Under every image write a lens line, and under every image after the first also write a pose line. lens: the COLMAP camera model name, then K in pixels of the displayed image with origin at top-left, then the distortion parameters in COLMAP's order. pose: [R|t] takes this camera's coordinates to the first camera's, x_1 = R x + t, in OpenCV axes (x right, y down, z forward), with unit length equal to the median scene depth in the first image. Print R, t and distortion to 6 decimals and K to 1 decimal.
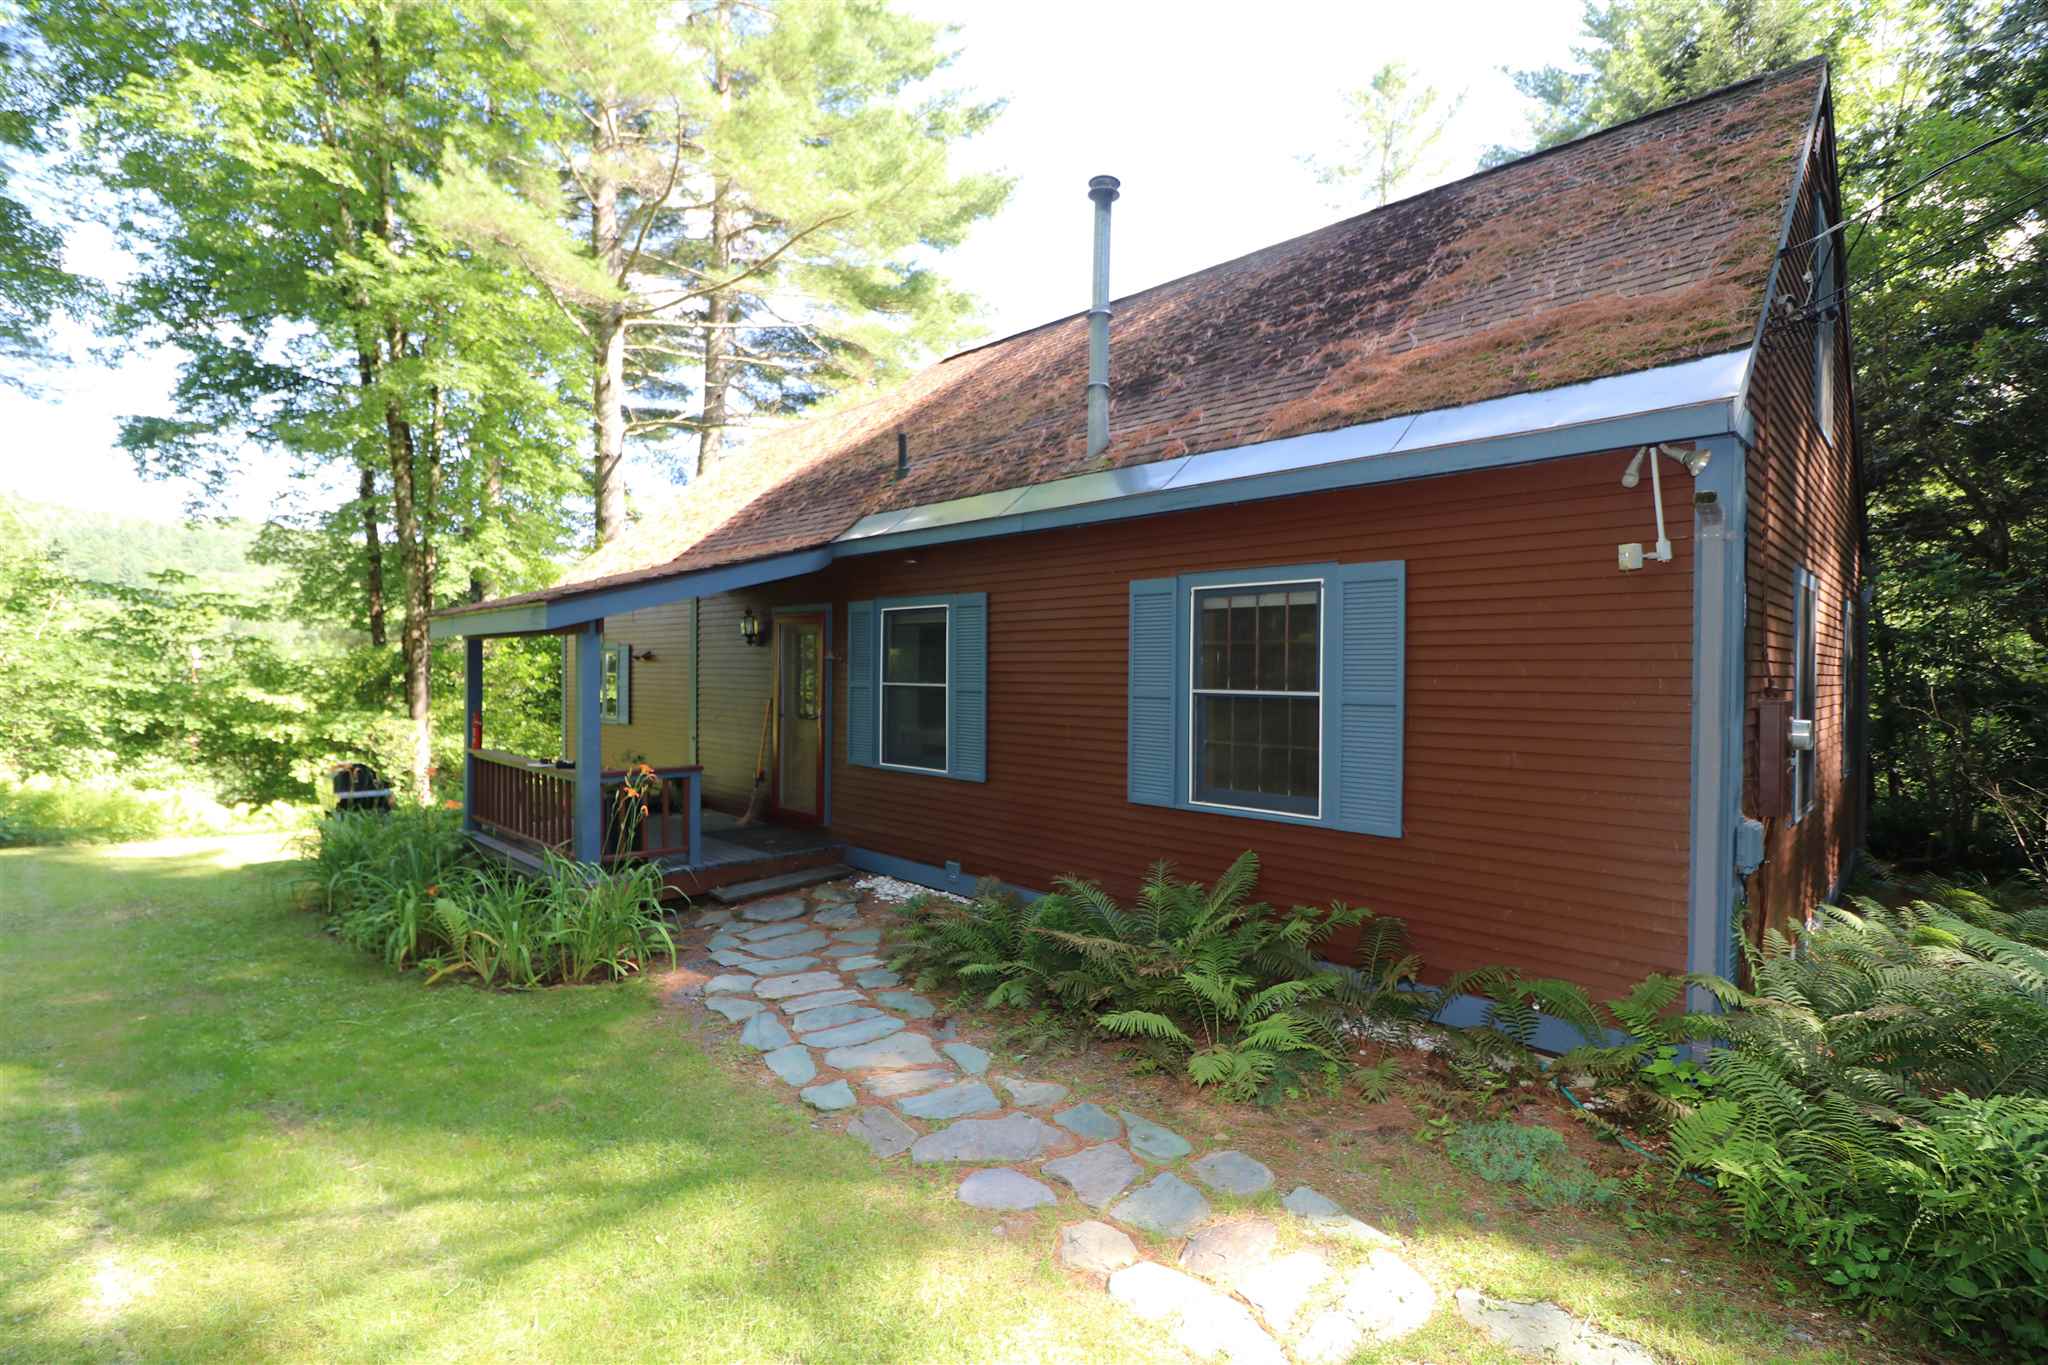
lens RADIAL K [[956.1, 0, 1010.5], [0, 956.1, 681.5], [0, 0, 1]] dist [0.011295, -0.021345]
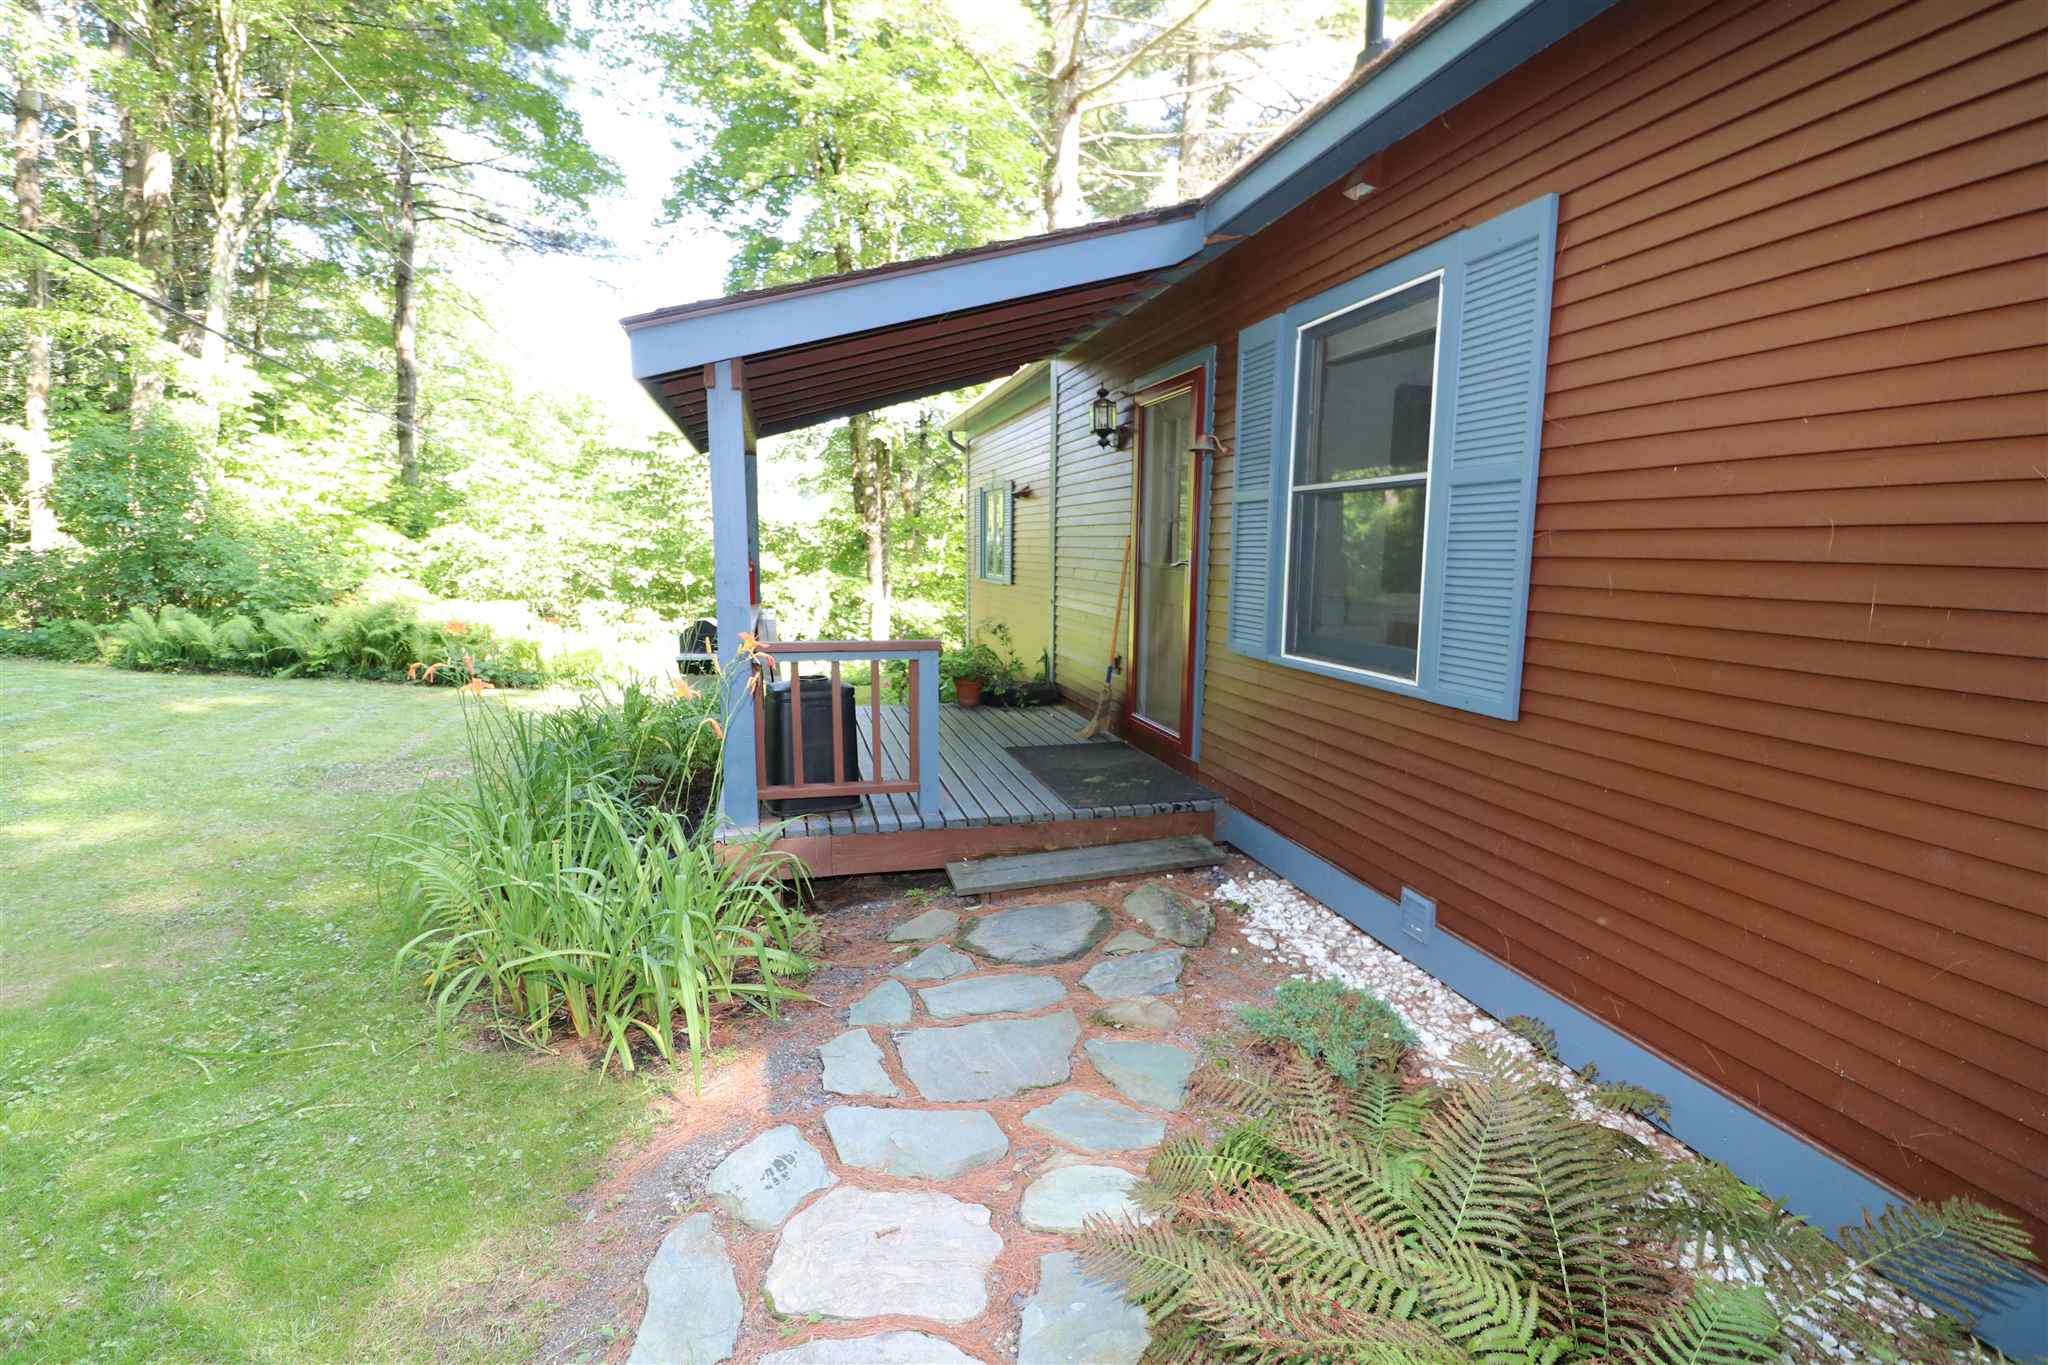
lens RADIAL K [[956.1, 0, 1010.5], [0, 956.1, 681.5], [0, 0, 1]] dist [0.011295, -0.021345]
pose [[0.863069, 0.068209, -0.500459, -0.007644], [-0.004536, 0.991846, 0.127358, 0.032108], [0.505066, -0.107648, 0.856341, 0.434227]]
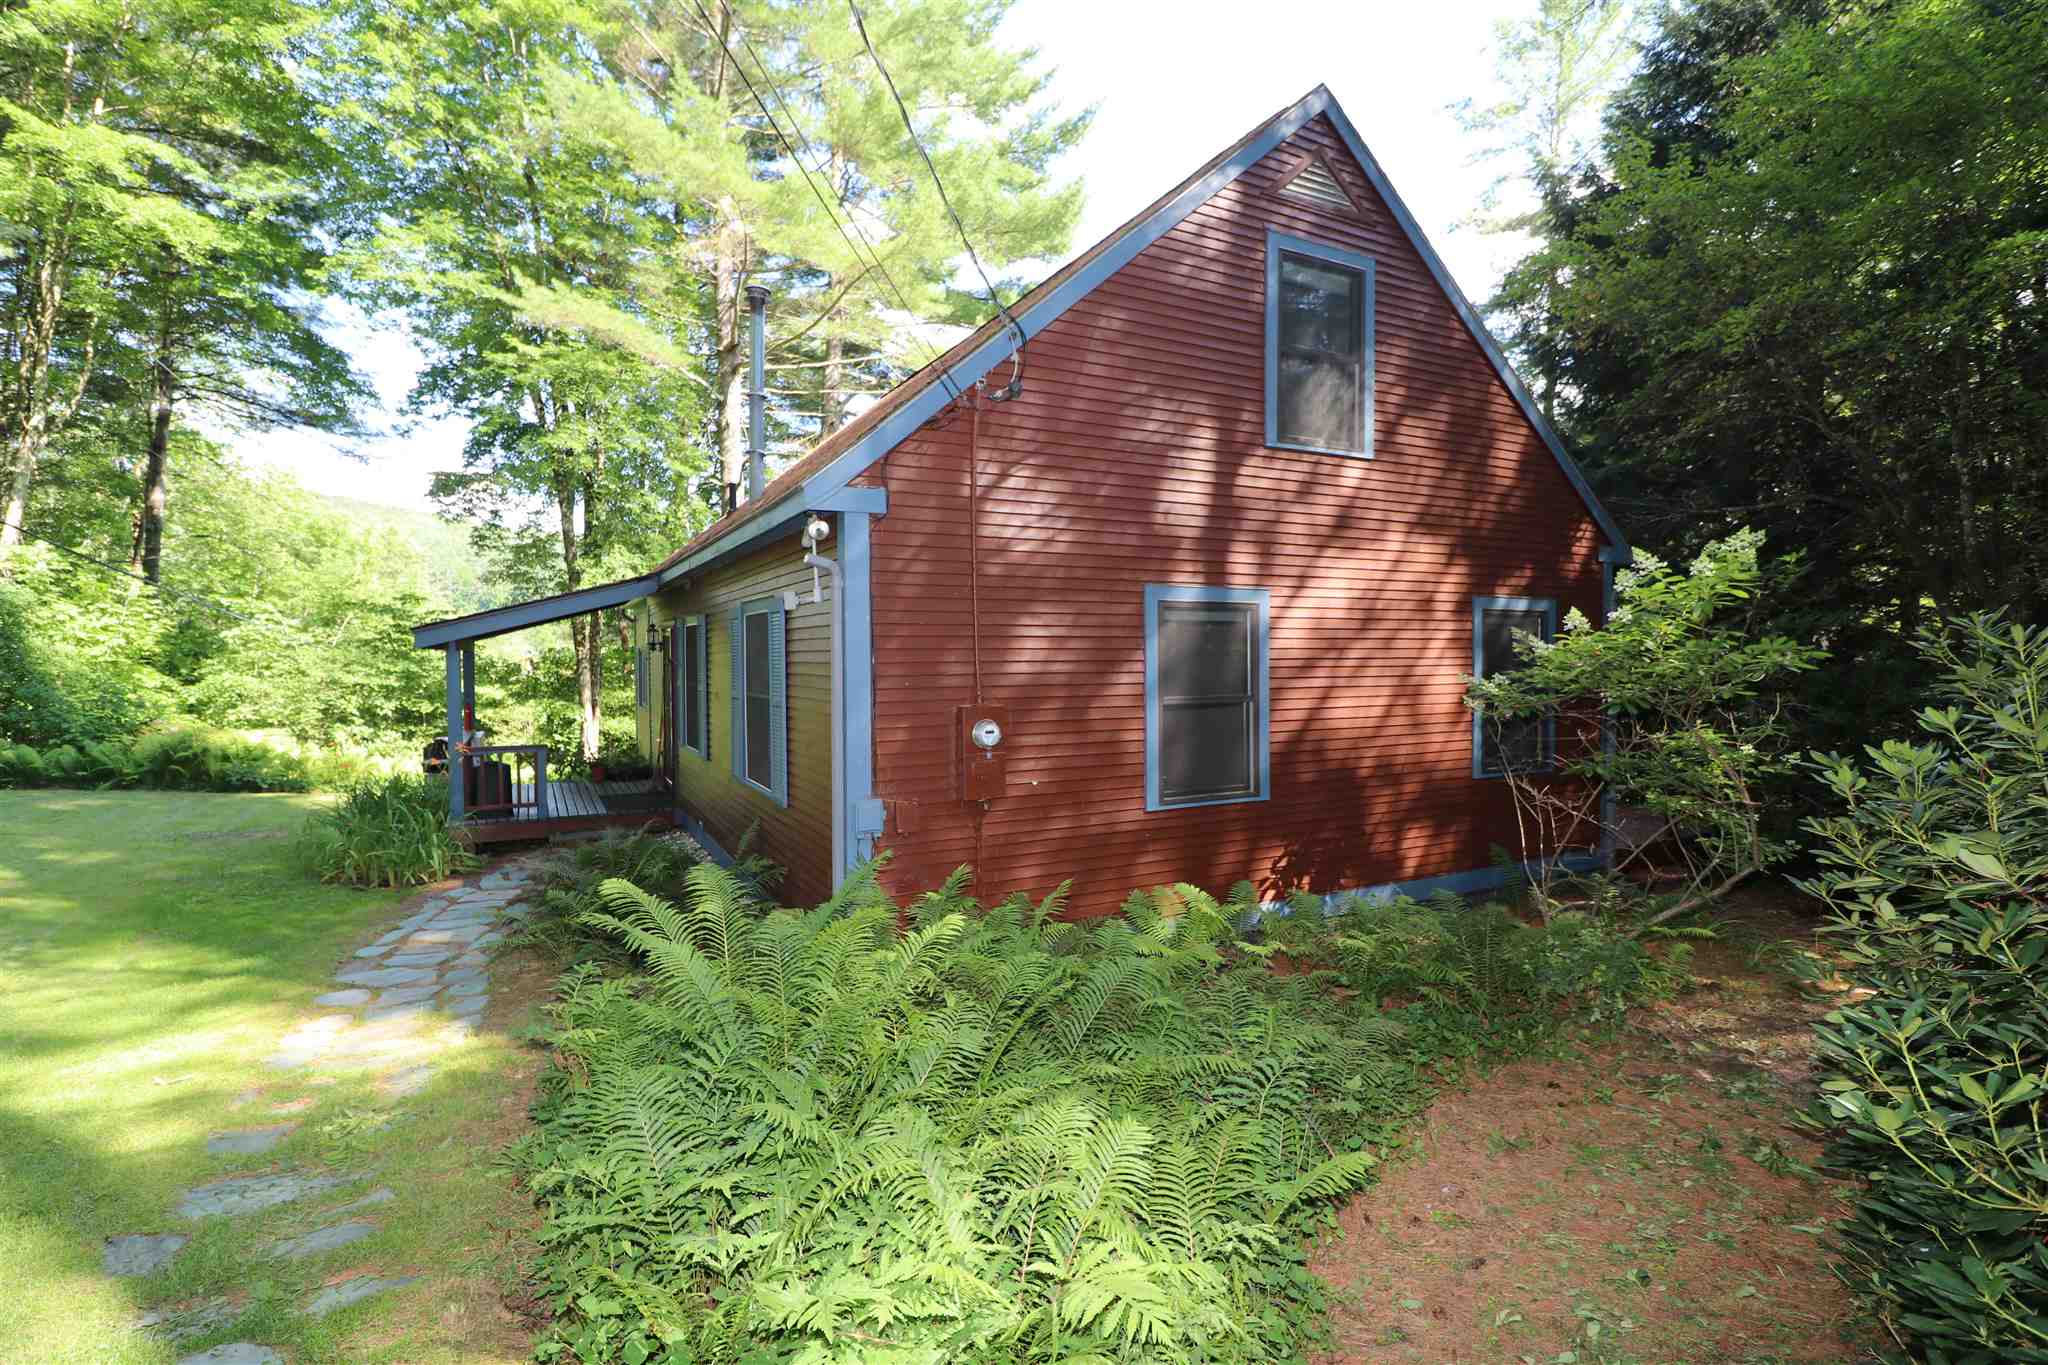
lens RADIAL K [[956.1, 0, 1010.5], [0, 956.1, 681.5], [0, 0, 1]] dist [0.011295, -0.021345]
pose [[0.955675, -0.003392, -0.294404, 0.569163], [0.008582, 0.999830, 0.016341, -0.013878], [0.294299, -0.018144, 0.955541, -0.088416]]
